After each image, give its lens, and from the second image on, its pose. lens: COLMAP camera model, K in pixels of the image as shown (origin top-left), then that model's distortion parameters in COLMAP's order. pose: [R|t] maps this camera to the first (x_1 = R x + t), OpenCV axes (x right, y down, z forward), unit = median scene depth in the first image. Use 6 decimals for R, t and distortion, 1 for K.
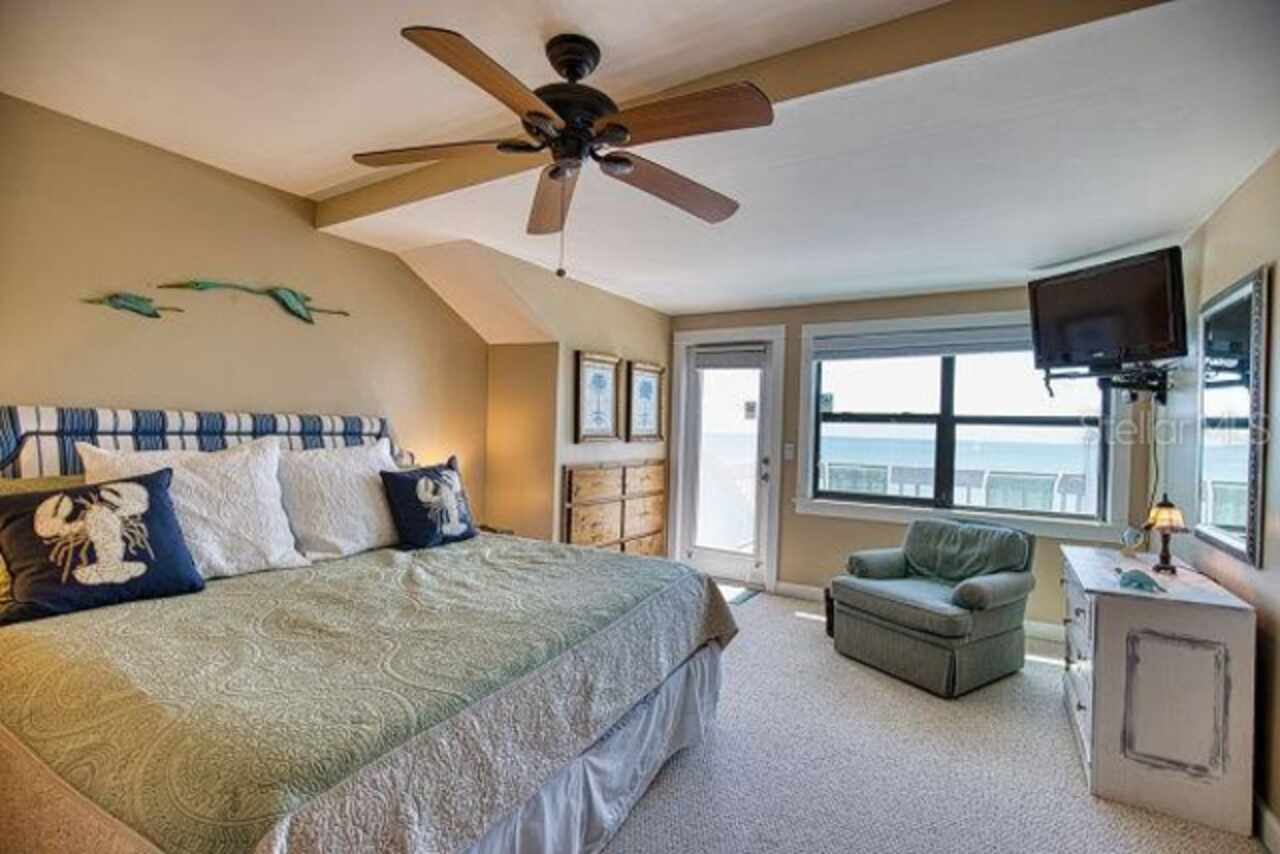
lens RADIAL K [[583.1, 0, 640.5], [0, 583.1, 432.1], [0, 0, 1]] dist [-0.020295, 0.000063]
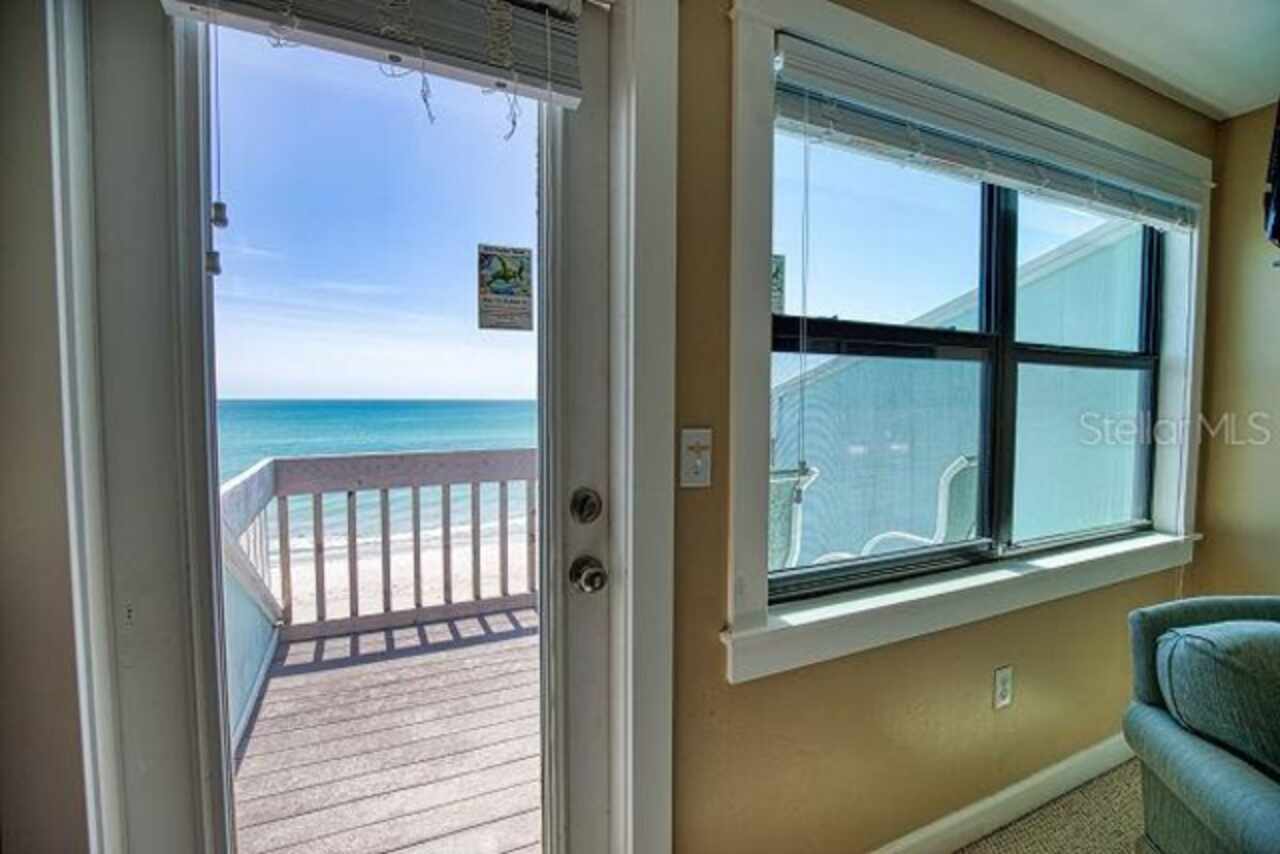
lens RADIAL K [[588.0, 0, 646.7], [0, 588.0, 429.1], [0, 0, 1]] dist [-0.032540, 0.000635]
pose [[0.539482, -0.067048, 0.839324, 0.026920], [0.013248, 0.997377, 0.071158, 0.001509], [-0.841893, -0.027269, 0.538955, 0.891993]]
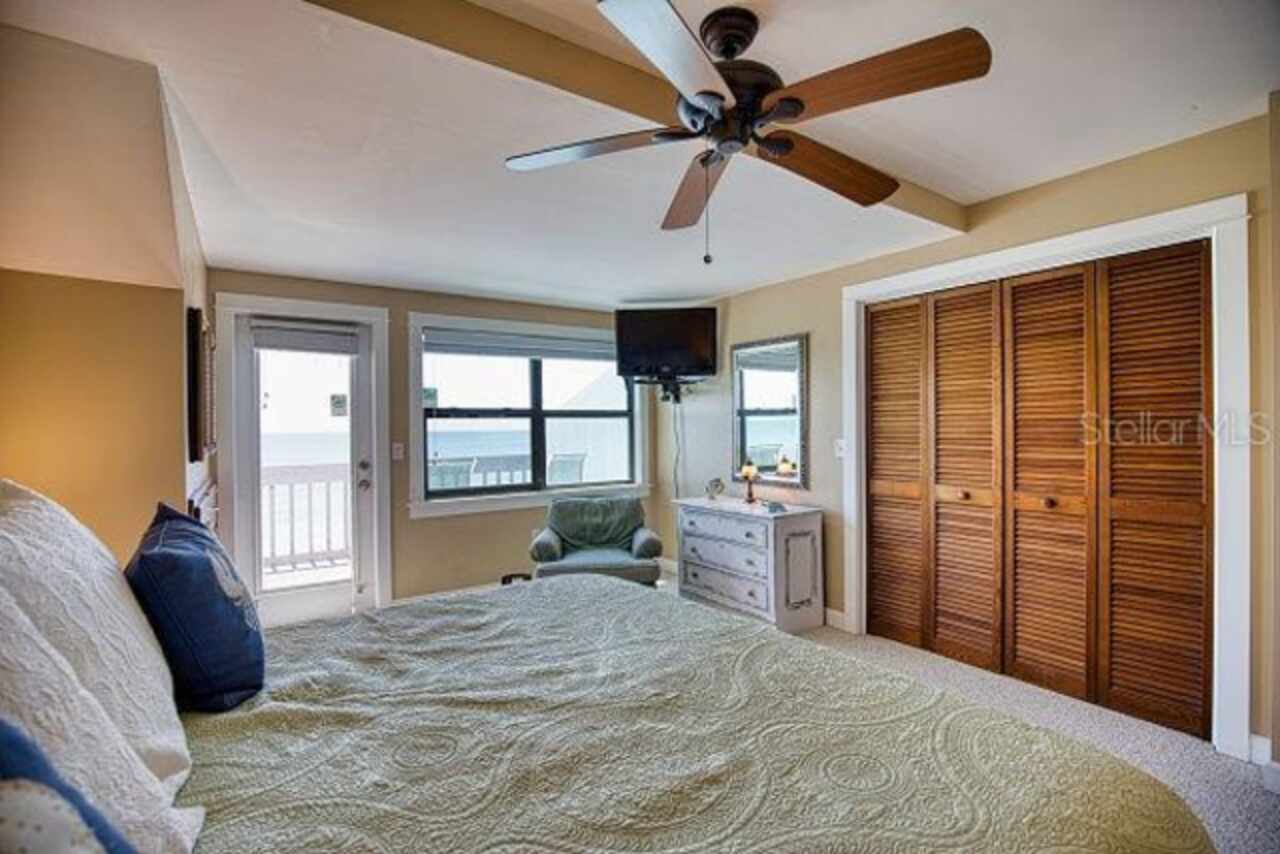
lens RADIAL K [[586.1, 0, 641.6], [0, 586.1, 431.9], [0, 0, 1]] dist [-0.039436, 0.008016]
pose [[0.415008, -0.040491, 0.908916, -0.406514], [0.026269, 0.999126, 0.032515, -0.016394], [-0.909439, 0.010382, 0.415709, 0.293517]]
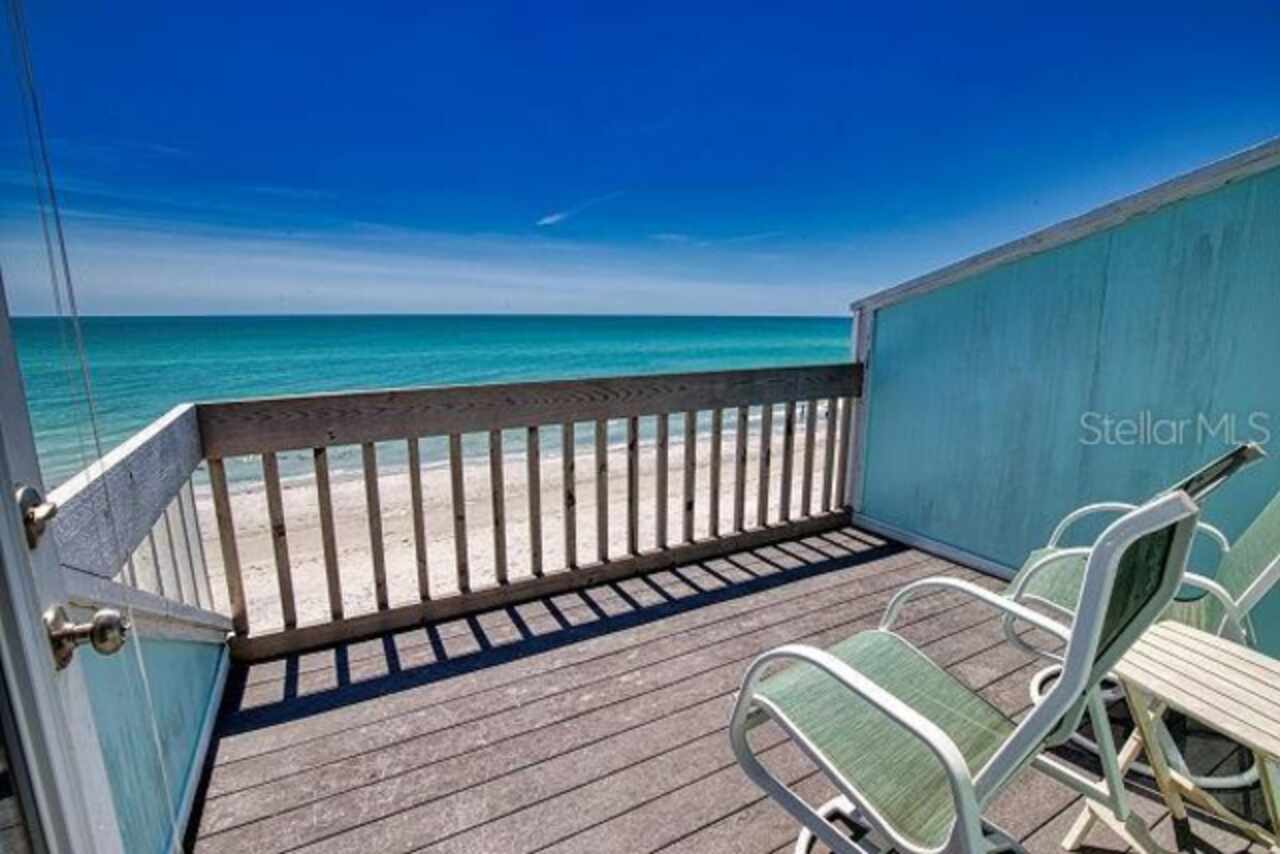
lens RADIAL K [[586.1, 0, 641.6], [0, 586.1, 431.9], [0, 0, 1]] dist [-0.039436, 0.008016]
pose [[0.497524, -0.193750, 0.845536, 0.152409], [0.011740, 0.976152, 0.216772, 0.008356], [-0.867371, -0.097922, 0.487934, 1.109538]]
